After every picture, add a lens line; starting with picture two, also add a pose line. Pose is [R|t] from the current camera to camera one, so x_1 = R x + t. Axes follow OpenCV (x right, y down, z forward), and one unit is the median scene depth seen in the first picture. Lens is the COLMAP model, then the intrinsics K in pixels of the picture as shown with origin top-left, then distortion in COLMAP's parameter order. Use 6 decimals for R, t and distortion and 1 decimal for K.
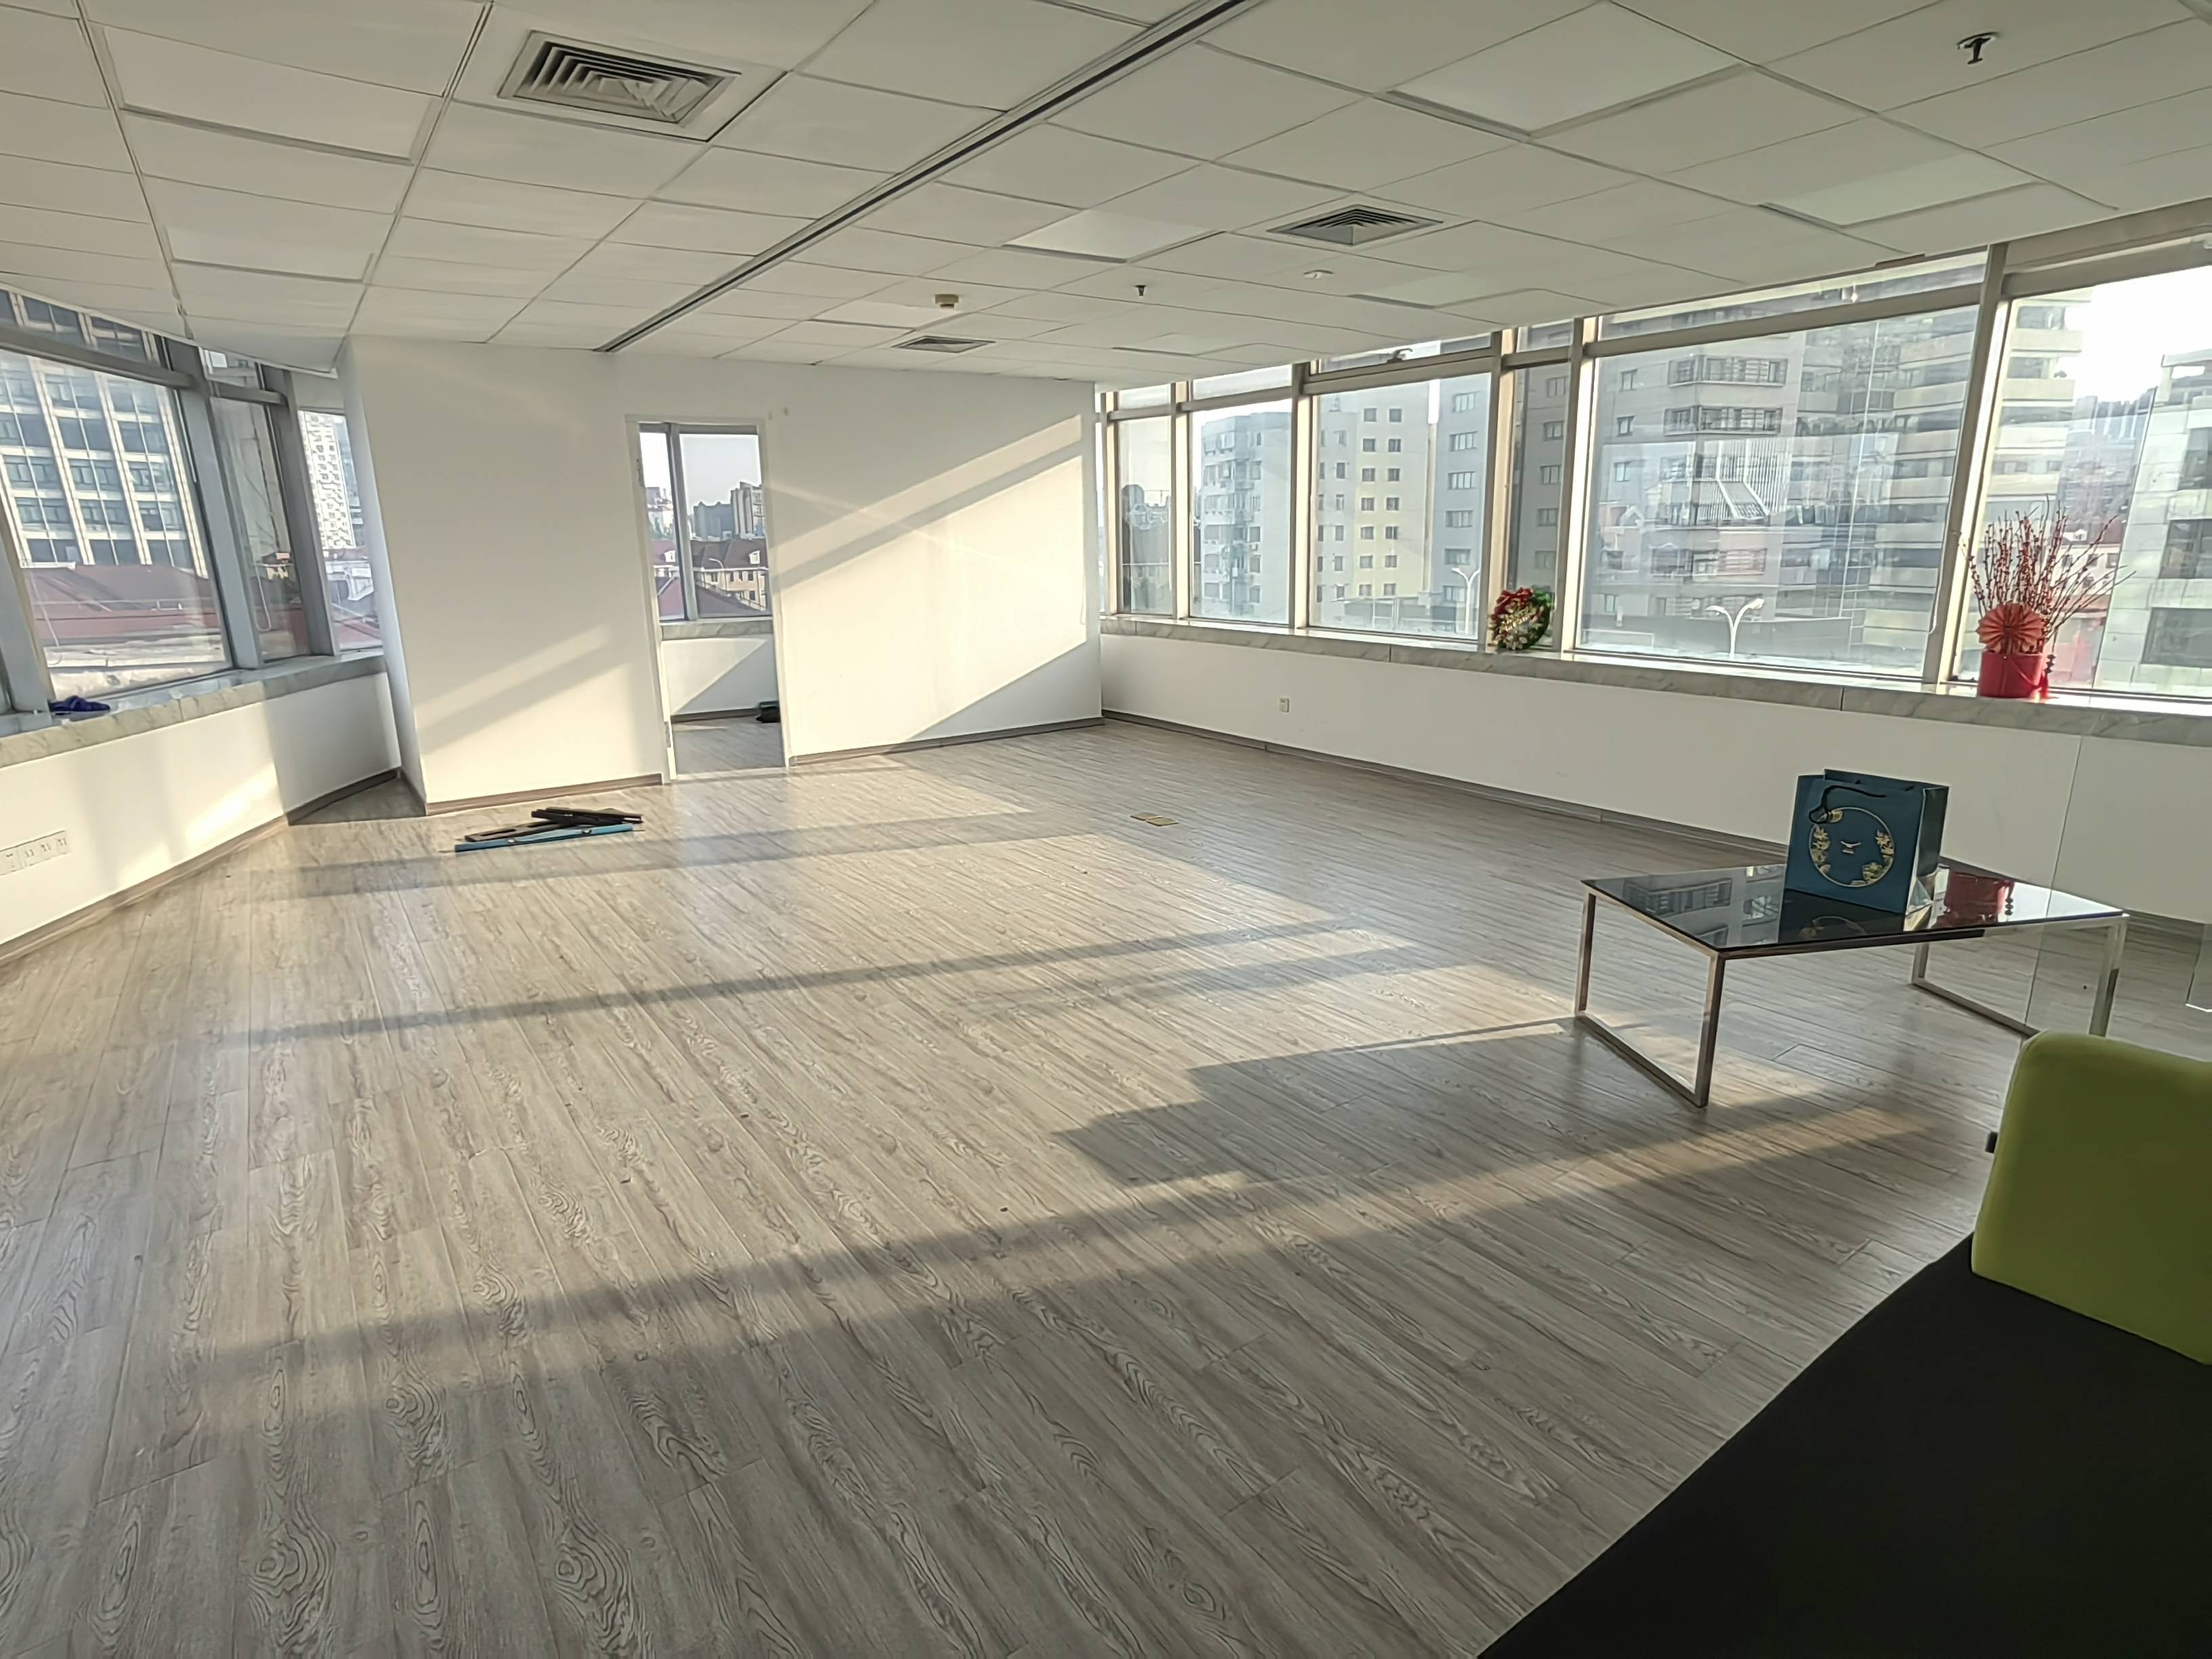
lens RADIAL K [[1175.8, 0, 1117.5], [0, 1175.8, 829.0], [0, 0, 1]] dist [-0.038417, 0.008261]
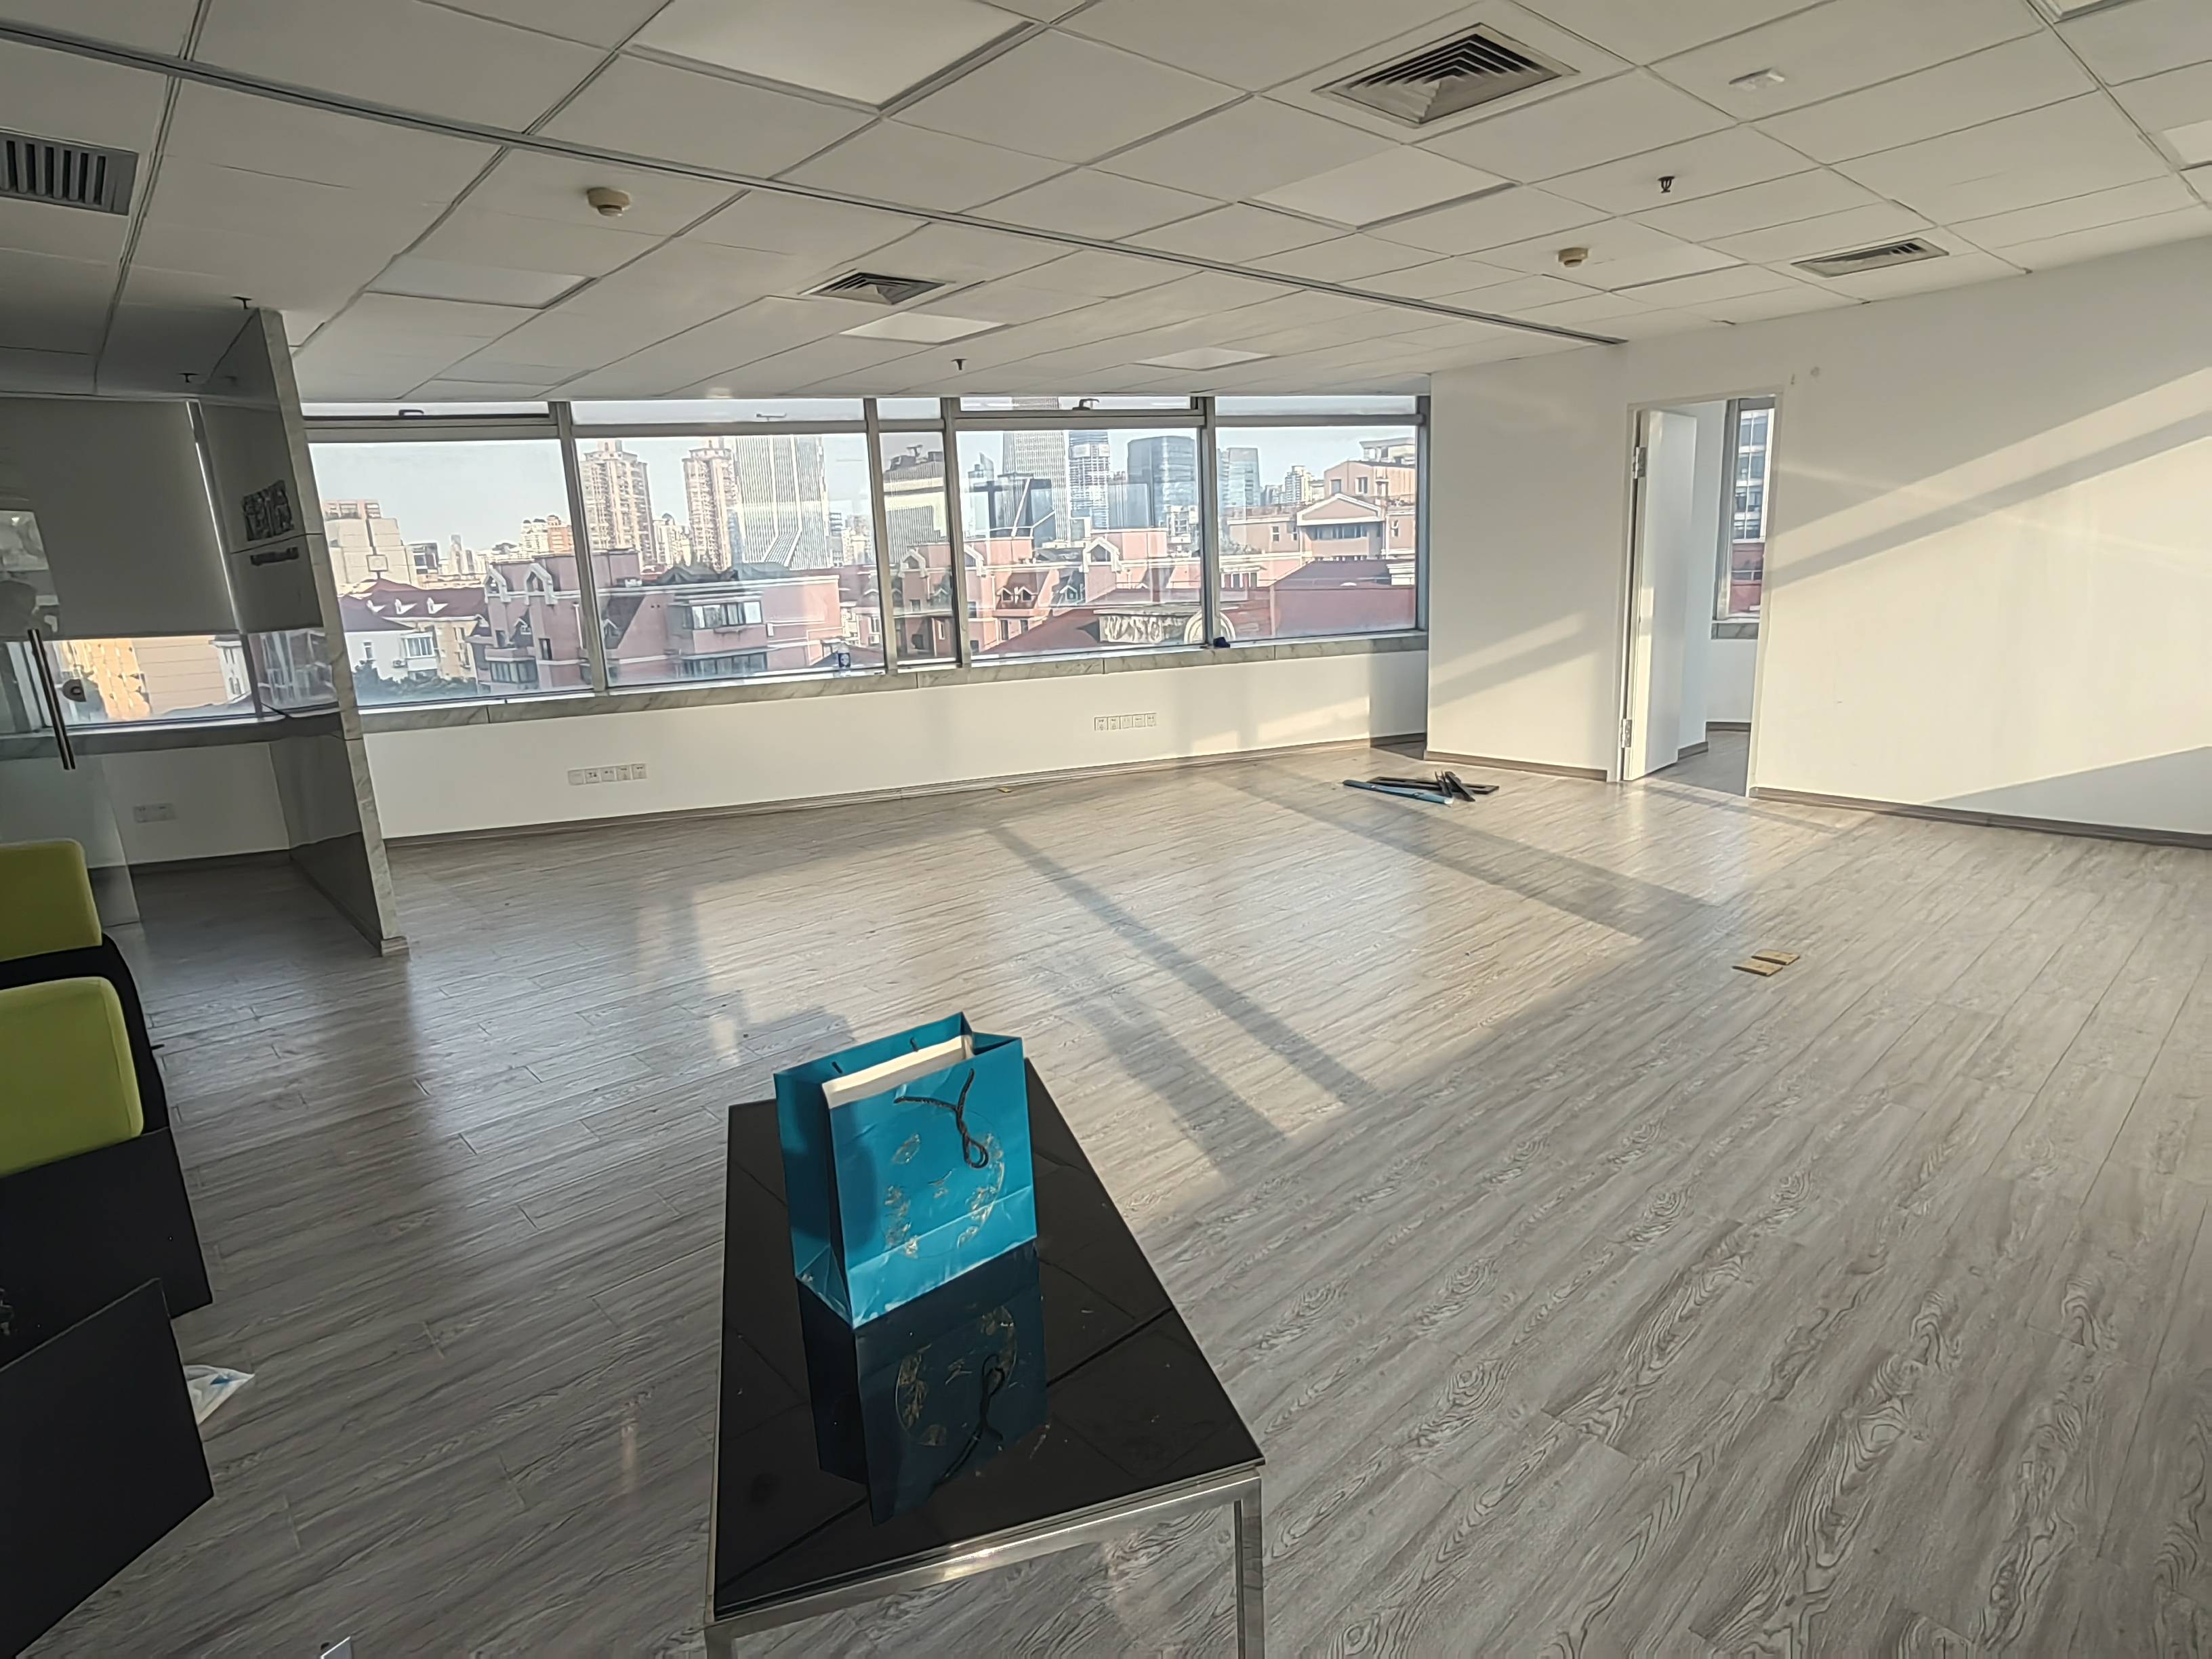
lens RADIAL K [[1175.8, 0, 1106.1], [0, 1175.8, 830.0], [0, 0, 1]] dist [-0.038417, 0.008261]
pose [[0.108257, 0.237217, -0.965406, 0.827693], [-0.203493, 0.955838, 0.212047, -0.193897], [0.973073, 0.173498, 0.151748, 0.717444]]
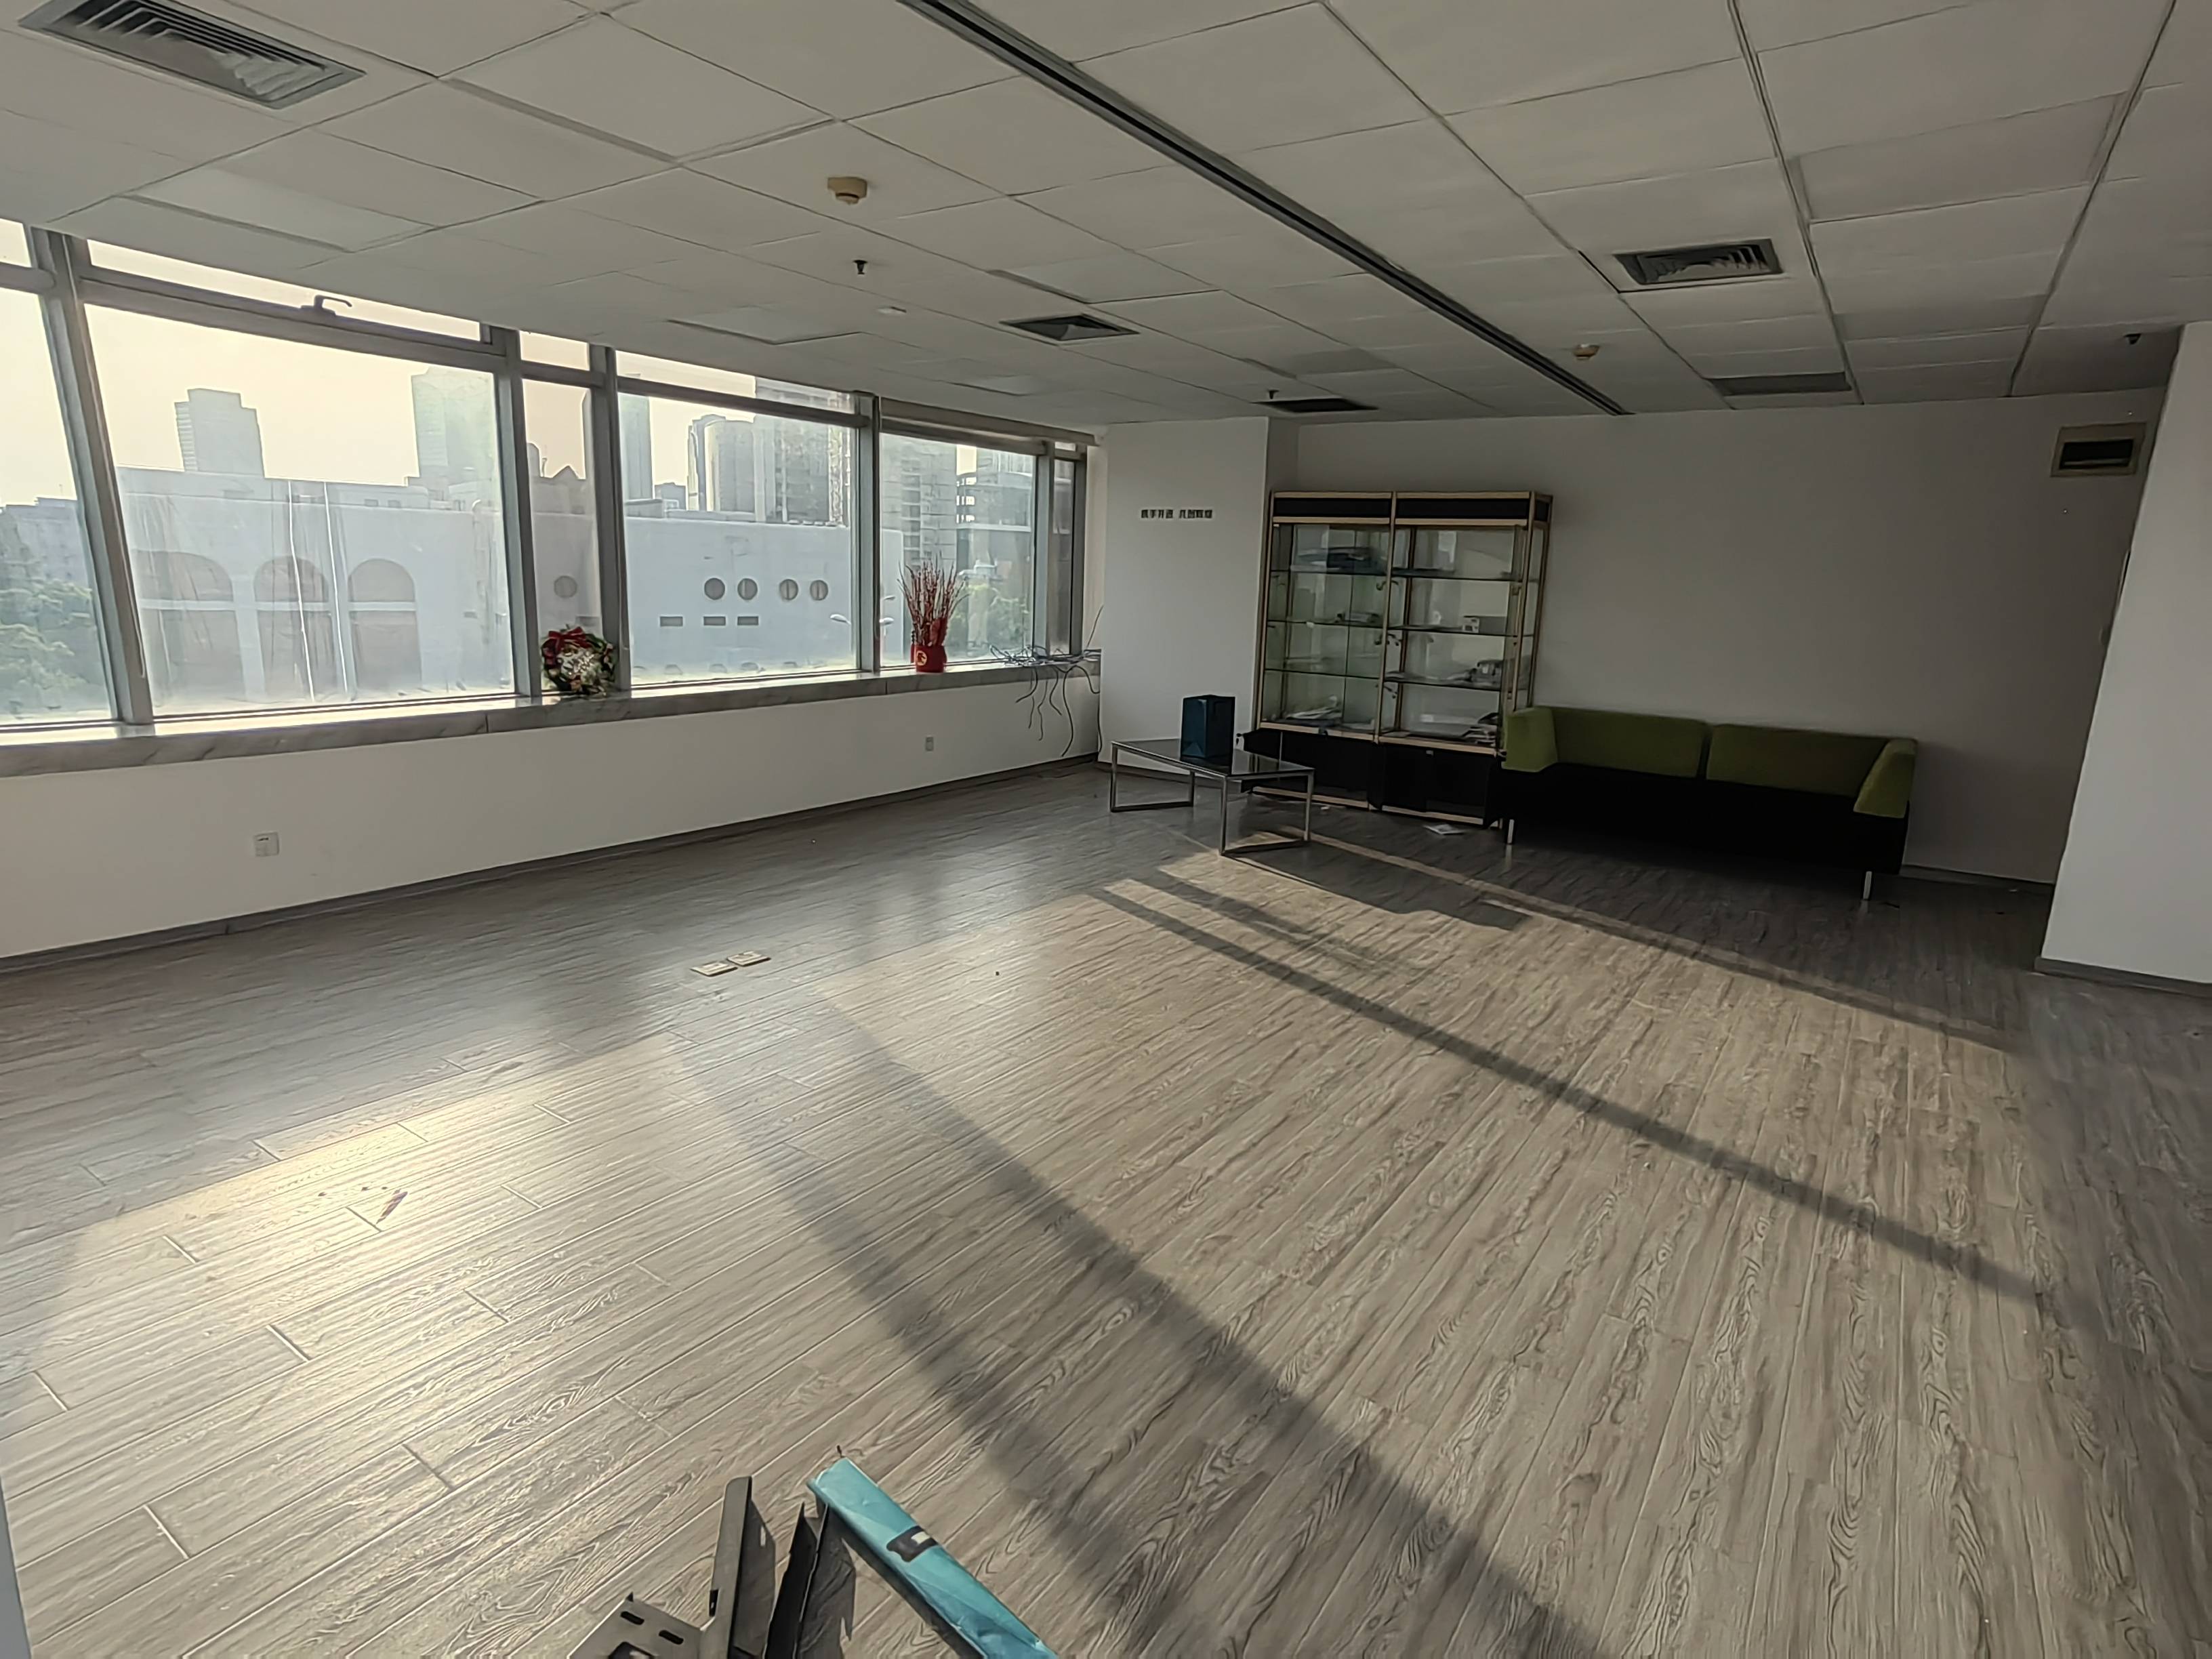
lens RADIAL K [[1175.8, 0, 1108.3], [0, 1175.8, 843.8], [0, 0, 1]] dist [-0.038417, 0.008261]
pose [[-0.334464, -0.207403, 0.919303, -0.948297], [0.207745, 0.935259, 0.286586, -0.321937], [-0.919225, 0.286834, -0.269724, 1.316241]]
